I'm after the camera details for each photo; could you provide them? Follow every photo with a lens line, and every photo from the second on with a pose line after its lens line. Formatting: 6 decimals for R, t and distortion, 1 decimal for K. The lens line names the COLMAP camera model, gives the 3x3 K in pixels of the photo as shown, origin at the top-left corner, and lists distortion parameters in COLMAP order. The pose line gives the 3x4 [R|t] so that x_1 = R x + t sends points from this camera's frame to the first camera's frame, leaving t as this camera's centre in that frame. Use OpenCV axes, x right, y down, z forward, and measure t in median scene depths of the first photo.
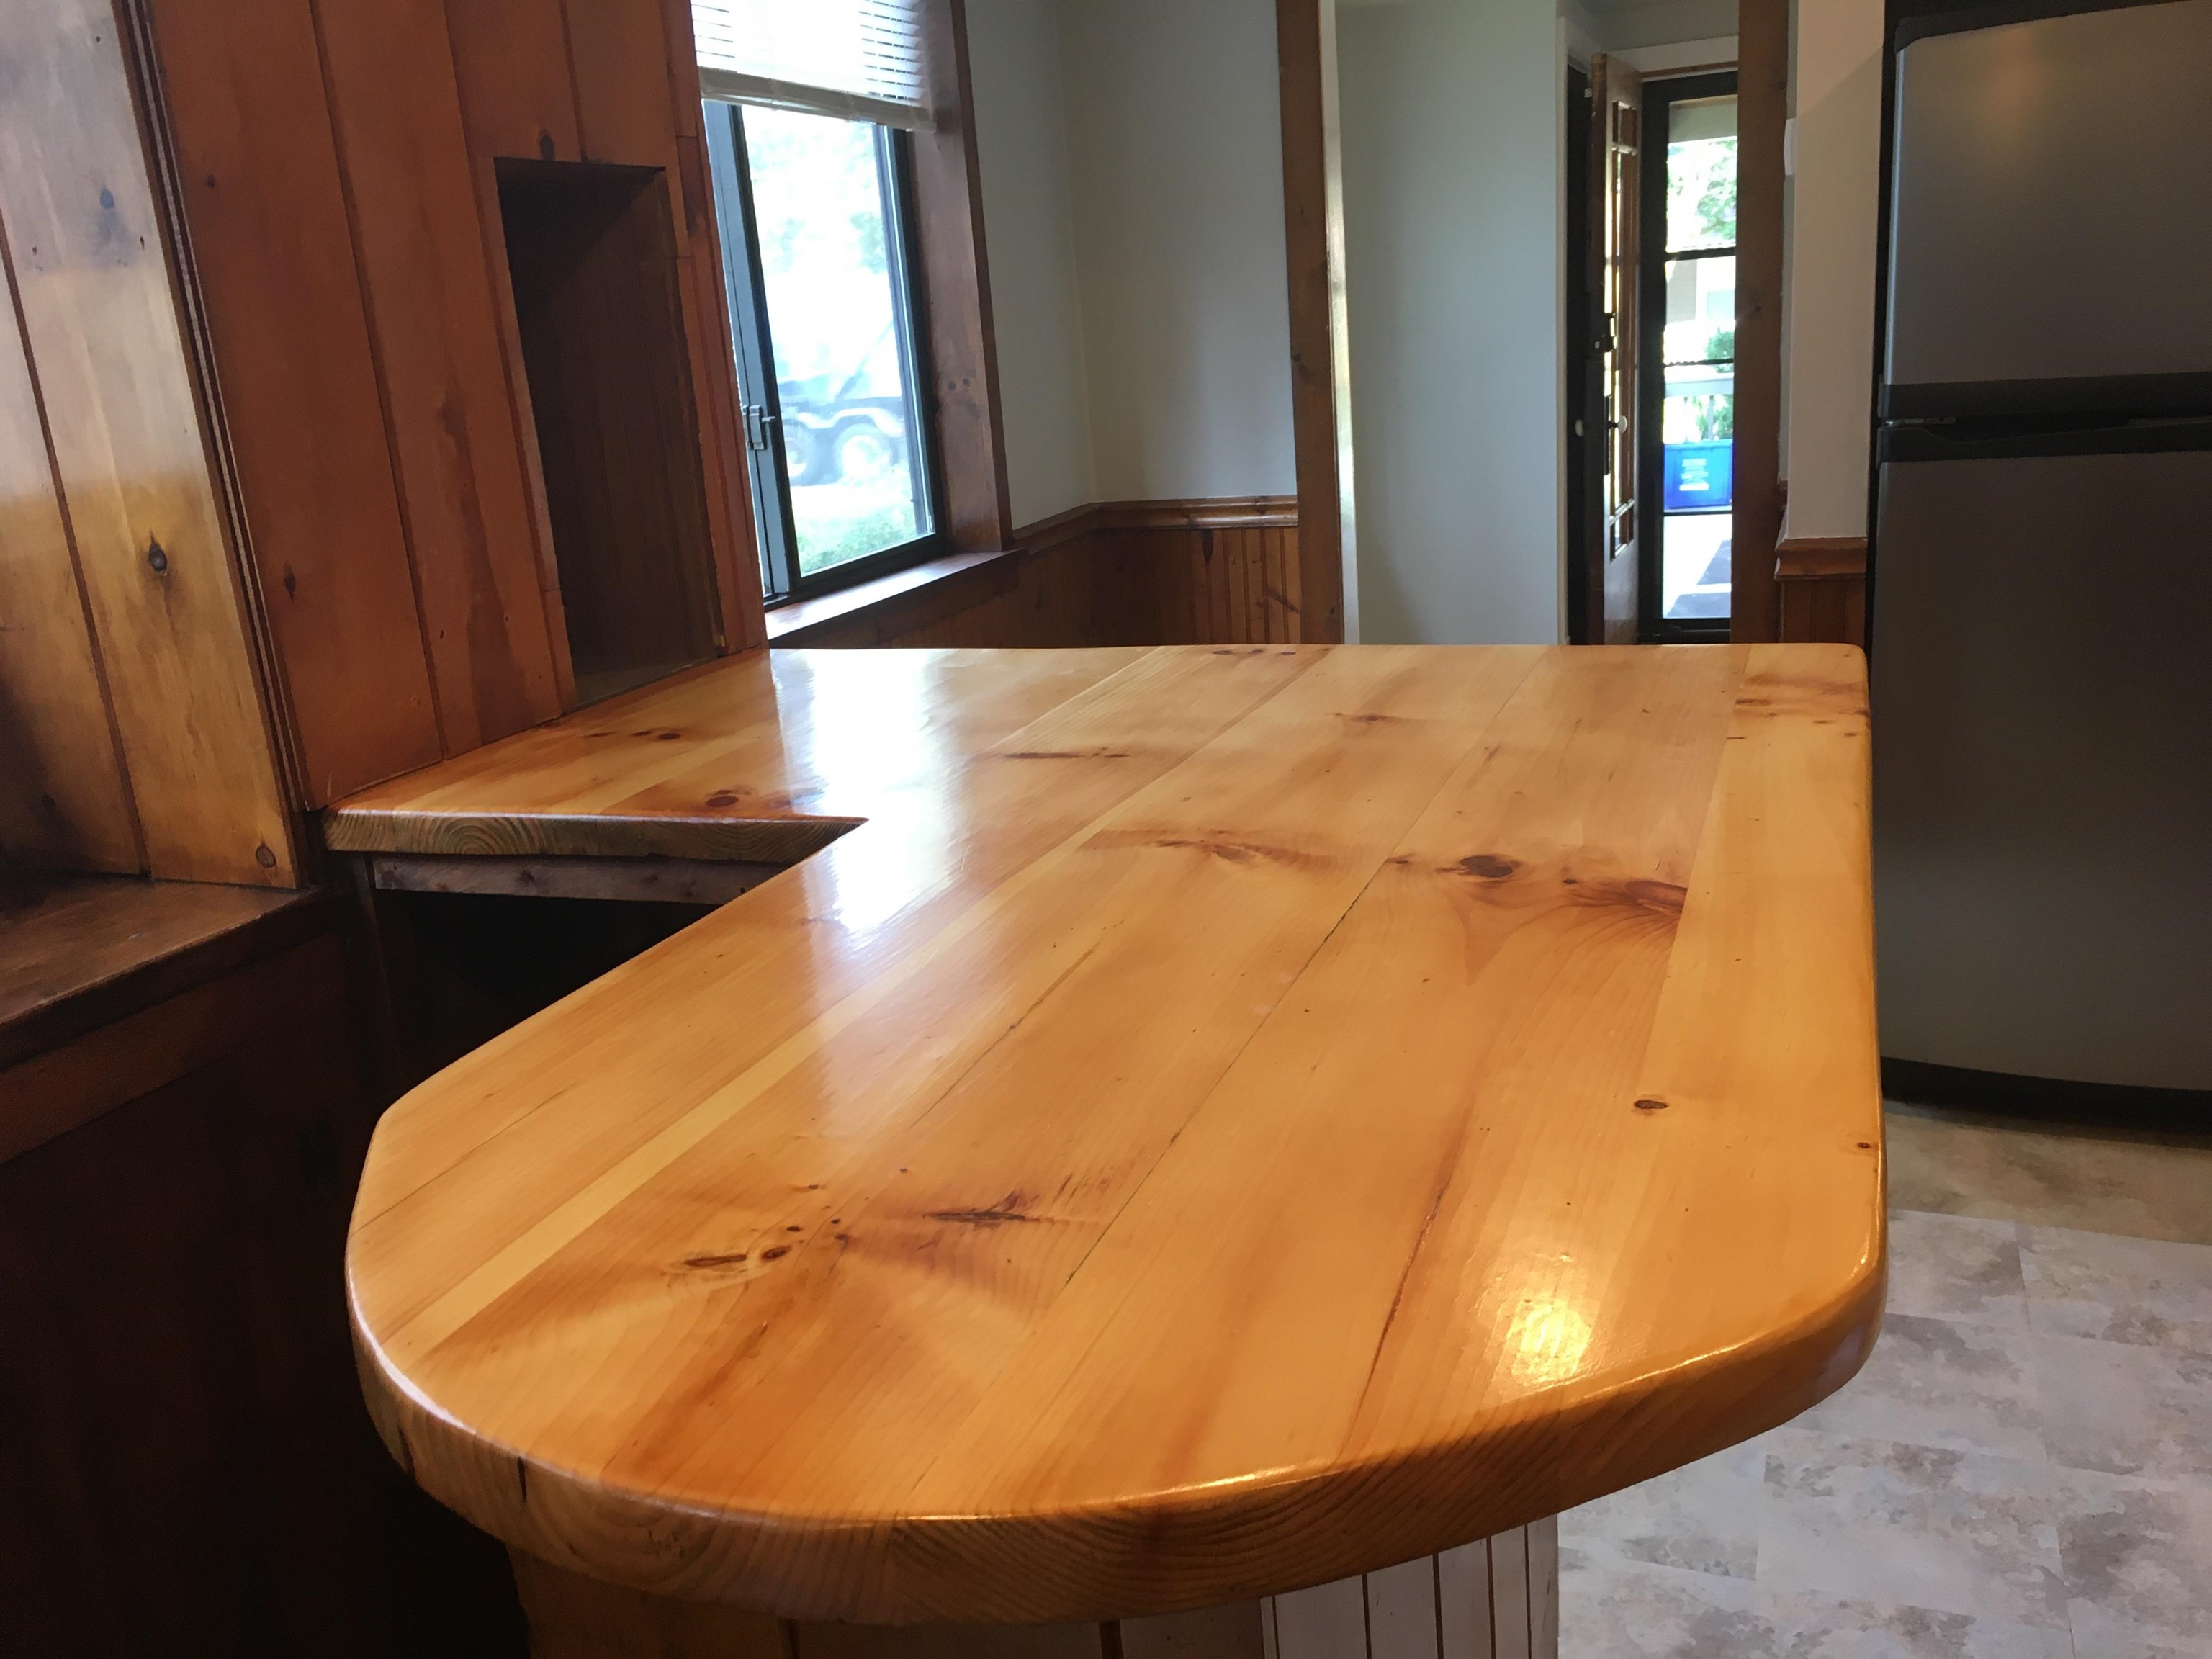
lens RADIAL K [[1875.6, 0, 1089.4], [0, 1875.6, 834.0], [0, 0, 1]] dist [0.063292, -0.074062]
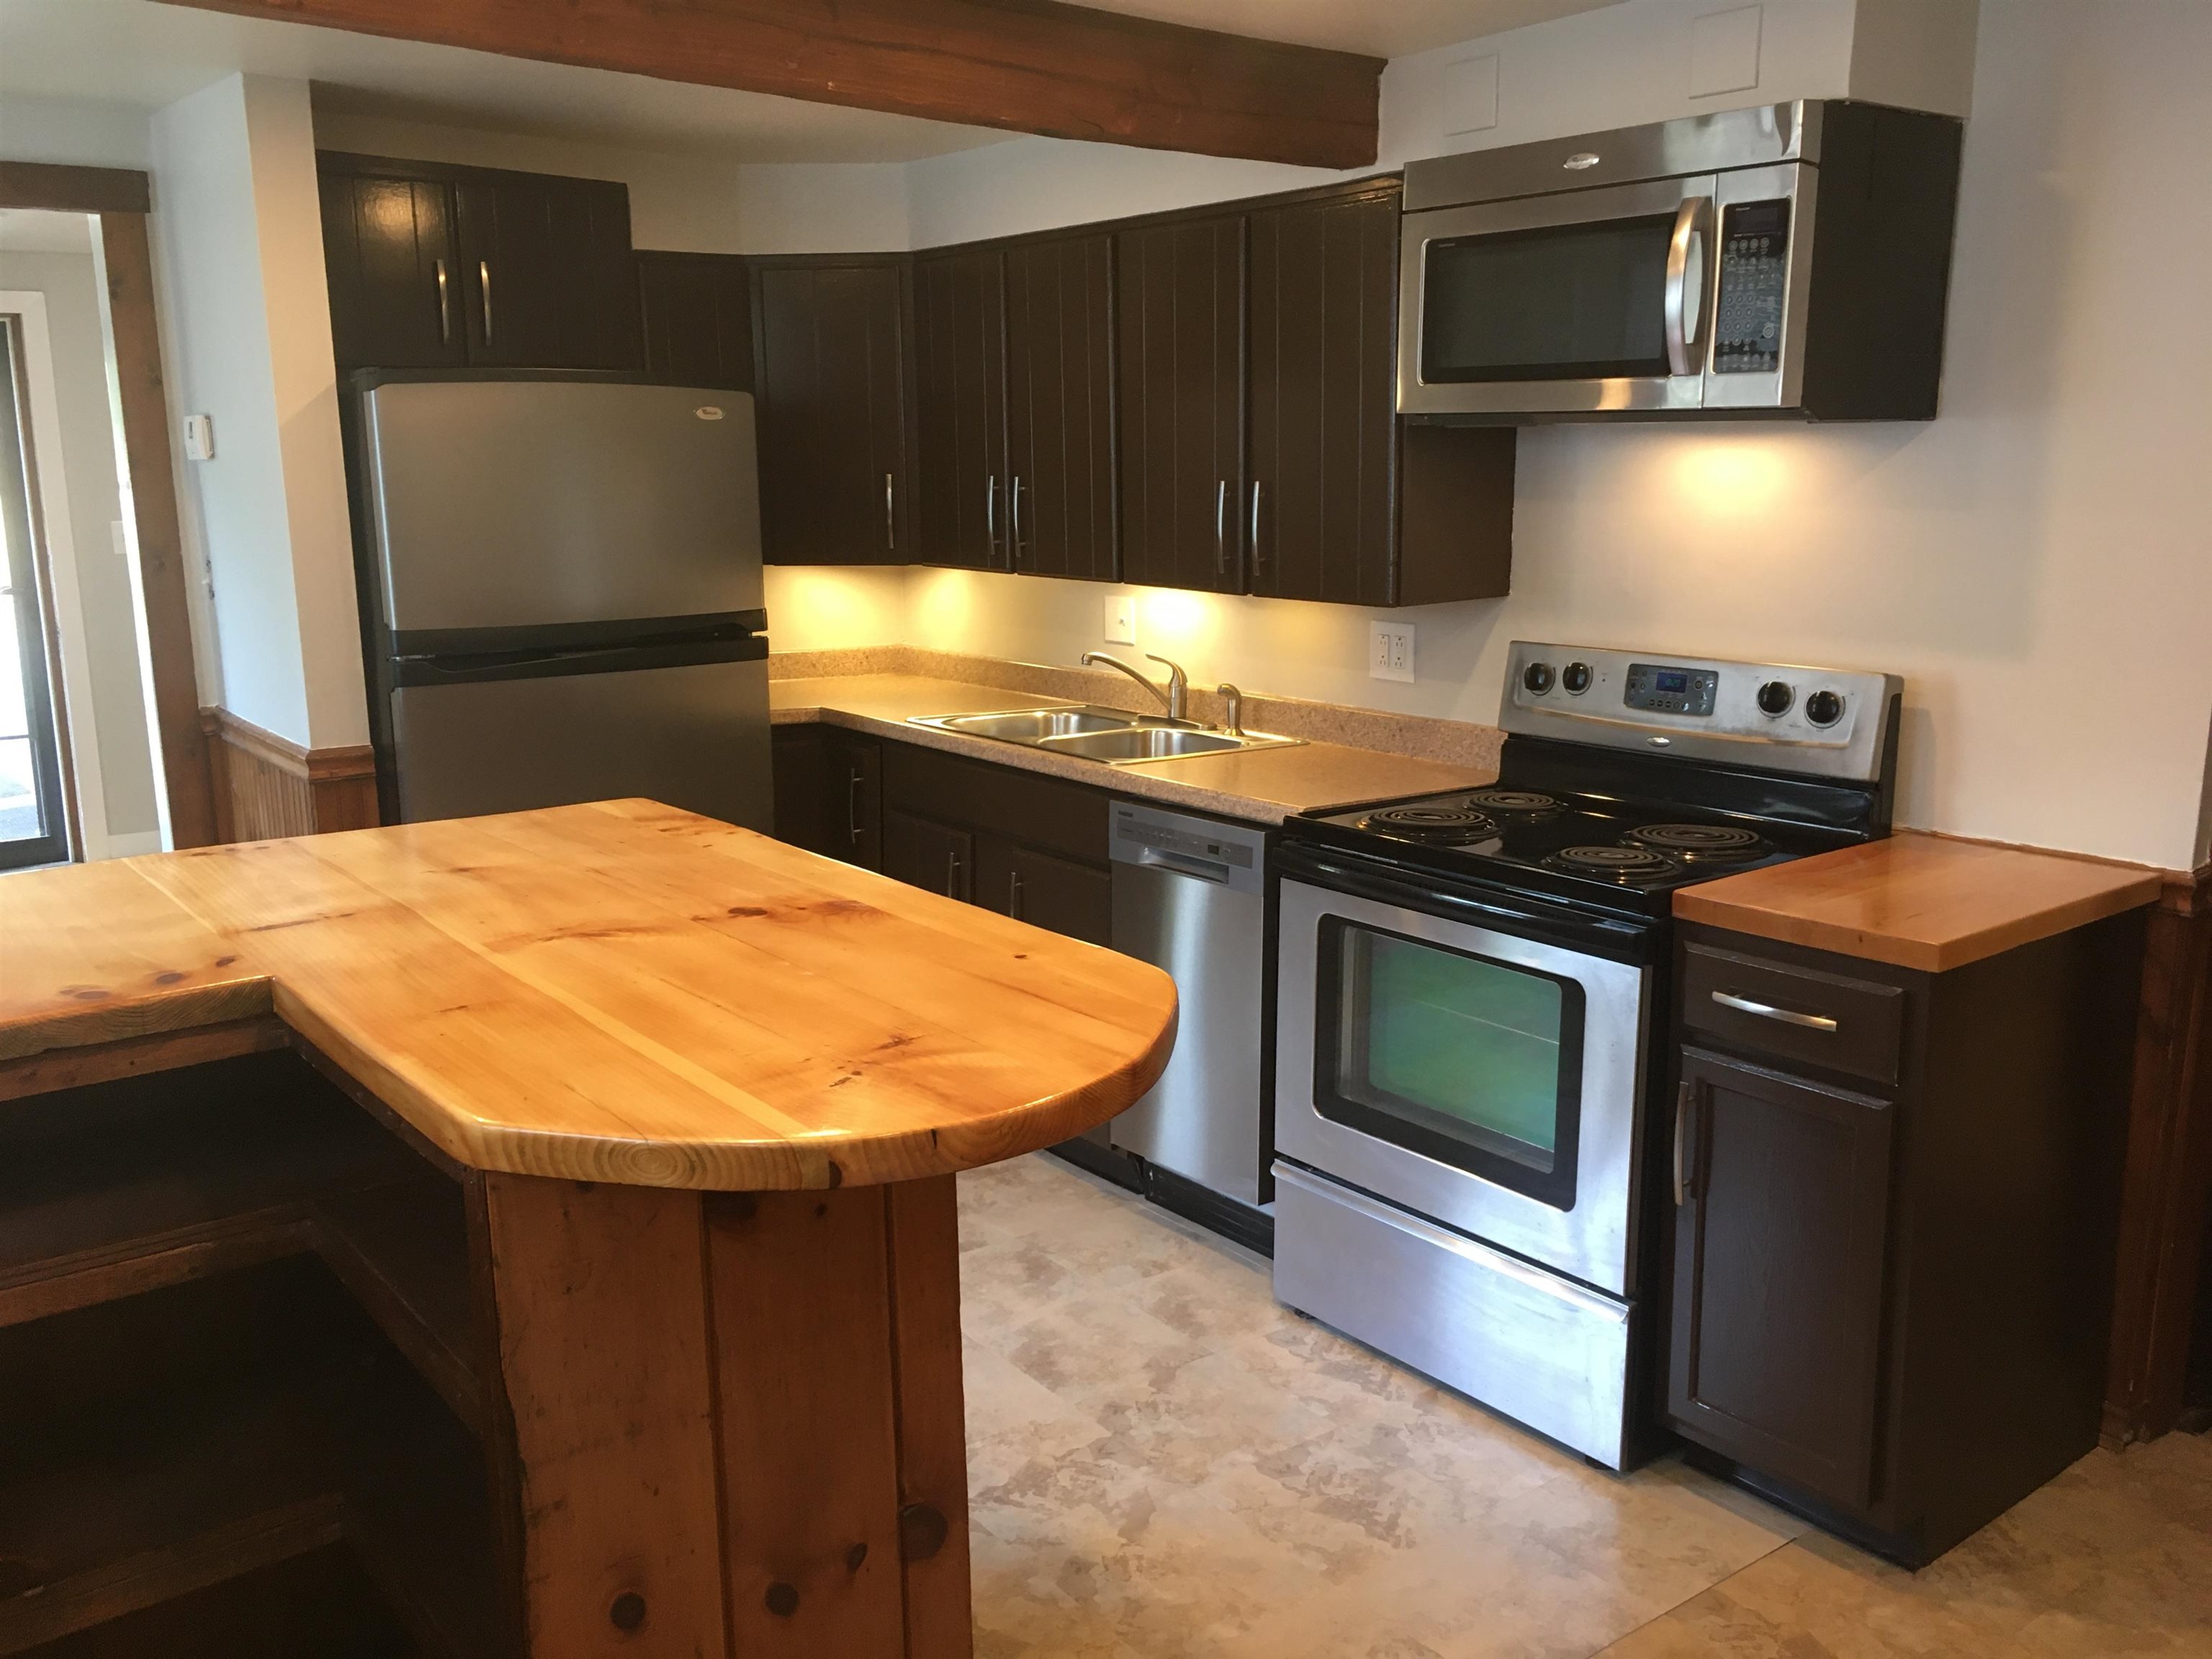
lens RADIAL K [[1875.6, 0, 1096.7], [0, 1875.6, 843.0], [0, 0, 1]] dist [0.063292, -0.074062]
pose [[0.522117, -0.106245, 0.846230, -0.526142], [0.199584, 0.979881, -0.000116, 0.009180], [-0.829192, 0.168954, 0.532817, -0.104840]]
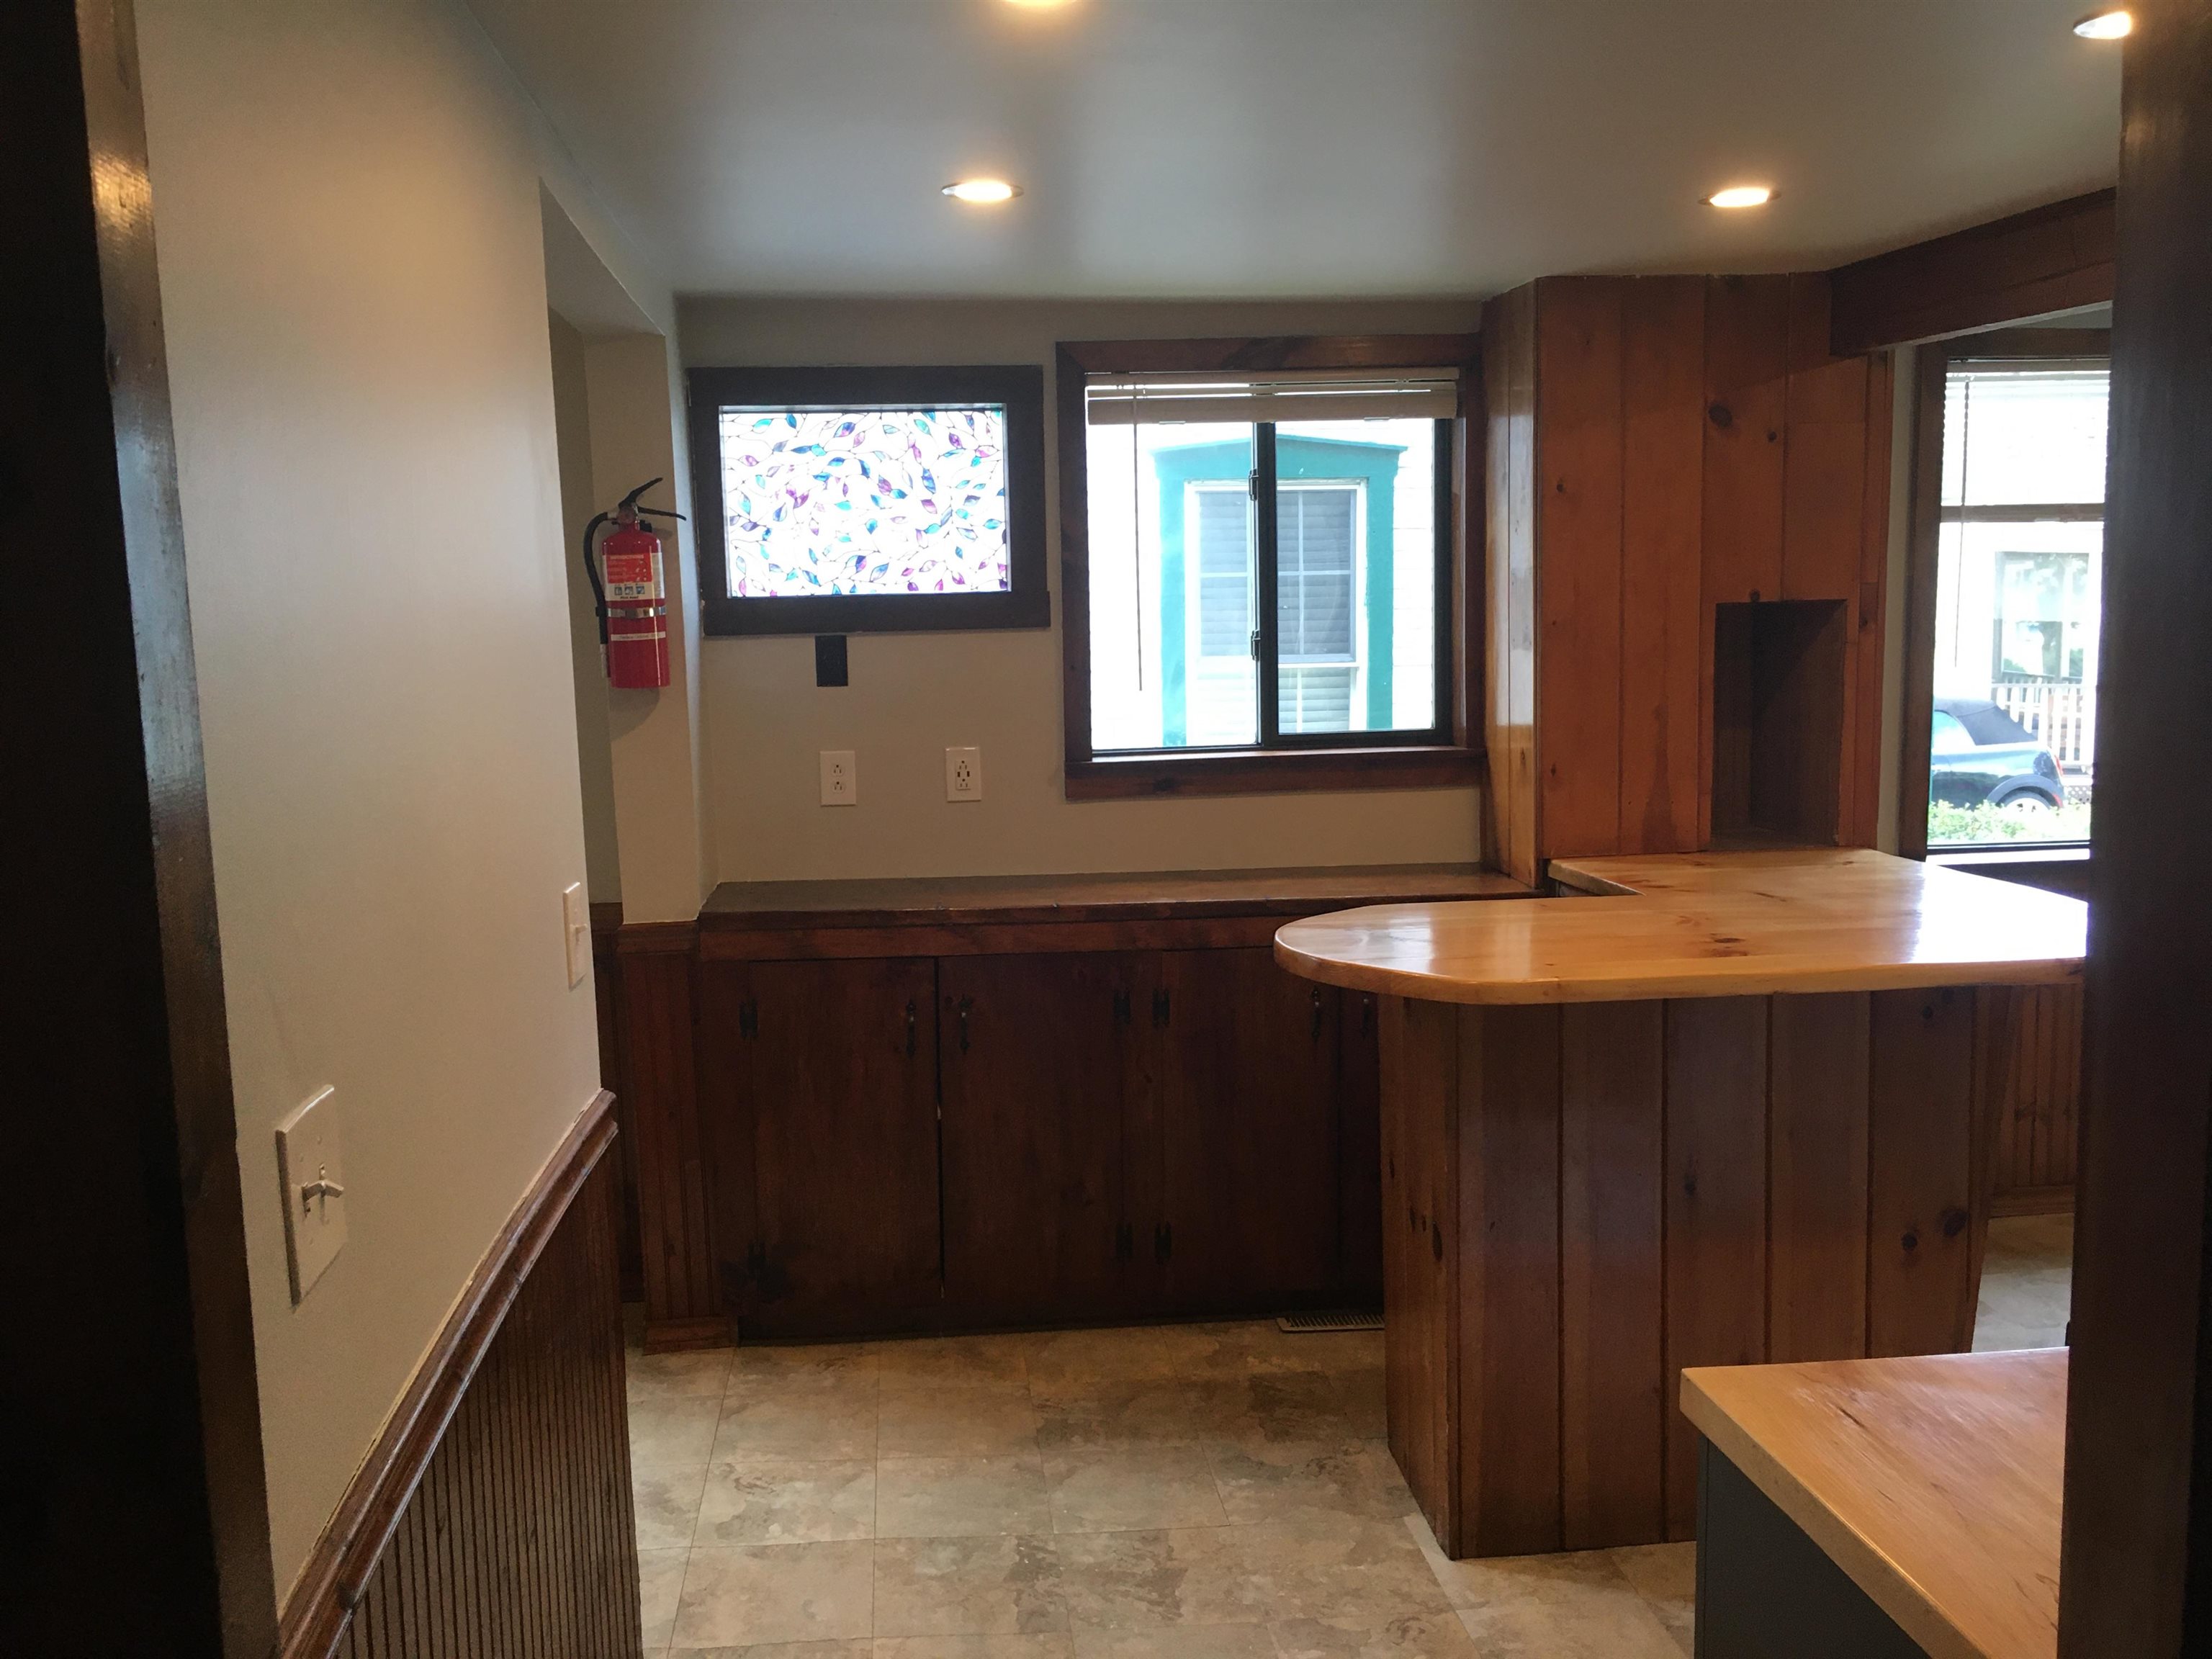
lens RADIAL K [[1875.6, 0, 1099.7], [0, 1875.6, 822.4], [0, 0, 1]] dist [0.063292, -0.074062]
pose [[0.468897, 0.172385, -0.866268, 0.968331], [-0.258271, 0.964663, 0.052167, -0.024387], [0.844649, 0.199271, 0.496849, -0.496586]]
